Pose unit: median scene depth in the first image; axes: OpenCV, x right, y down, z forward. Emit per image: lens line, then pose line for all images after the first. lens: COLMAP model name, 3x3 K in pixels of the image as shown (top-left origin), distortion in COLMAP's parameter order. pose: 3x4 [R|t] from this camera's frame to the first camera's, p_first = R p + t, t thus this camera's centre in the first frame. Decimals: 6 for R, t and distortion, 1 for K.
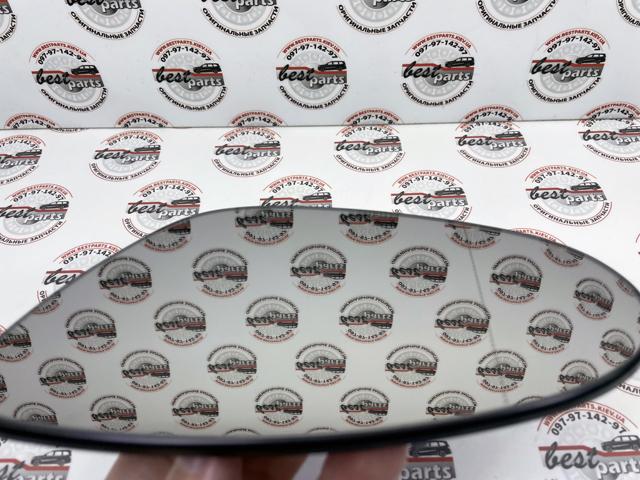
lens RADIAL K [[487.1, 0, 319.1], [0, 487.1, 237.3], [0, 0, 1]] dist [0.033921, -0.041754]
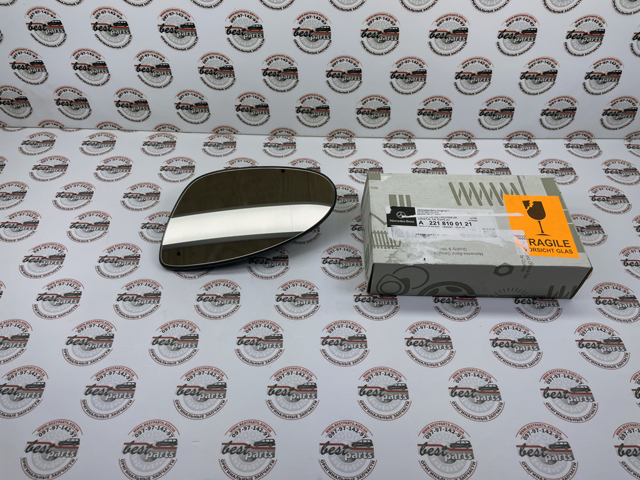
lens RADIAL K [[487.1, 0, 321.8], [0, 487.1, 244.7], [0, 0, 1]] dist [0.033921, -0.041754]
pose [[0.998820, 0.040484, 0.026834, 0.241925], [-0.039753, 0.998838, -0.027234, 0.277183], [-0.027906, 0.026135, 0.999269, -1.038092]]
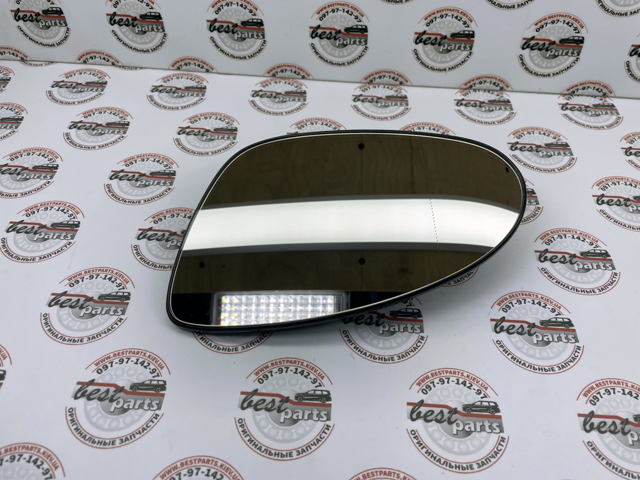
lens RADIAL K [[487.1, 0, 319.8], [0, 487.1, 238.0], [0, 0, 1]] dist [0.033921, -0.041754]
pose [[0.996077, 0.087847, -0.010633, -0.004457], [-0.087905, 0.996116, -0.005108, 0.169096], [0.010143, 0.006022, 0.999930, -0.193017]]
